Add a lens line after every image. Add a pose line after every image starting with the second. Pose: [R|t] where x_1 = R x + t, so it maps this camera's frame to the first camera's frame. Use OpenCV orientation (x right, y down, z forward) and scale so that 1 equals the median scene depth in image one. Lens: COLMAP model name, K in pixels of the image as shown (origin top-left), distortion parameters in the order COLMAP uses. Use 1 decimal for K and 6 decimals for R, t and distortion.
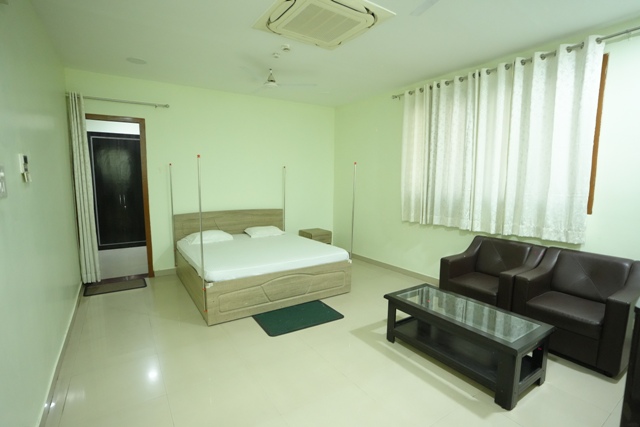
lens RADIAL K [[310.0, 0, 322.4], [0, 310.0, 214.9], [0, 0, 1]] dist [-0.030100, 0.009322]
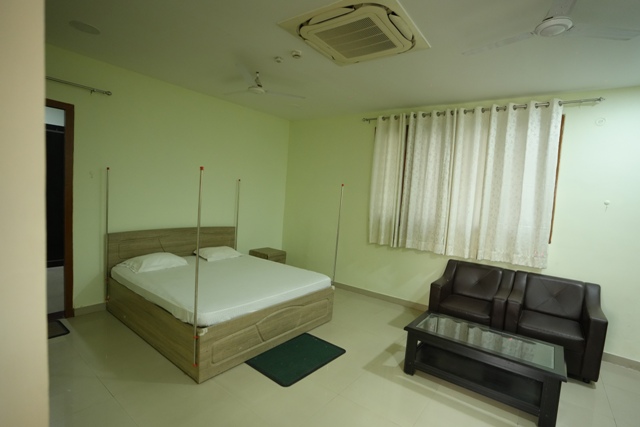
lens RADIAL K [[310.0, 0, 319.5], [0, 310.0, 216.1], [0, 0, 1]] dist [-0.030100, 0.009322]
pose [[0.943021, 0.031941, 0.331197, -0.300750], [-0.023365, 0.999281, -0.029845, -0.042550], [-0.331912, 0.020406, 0.943090, 0.128669]]
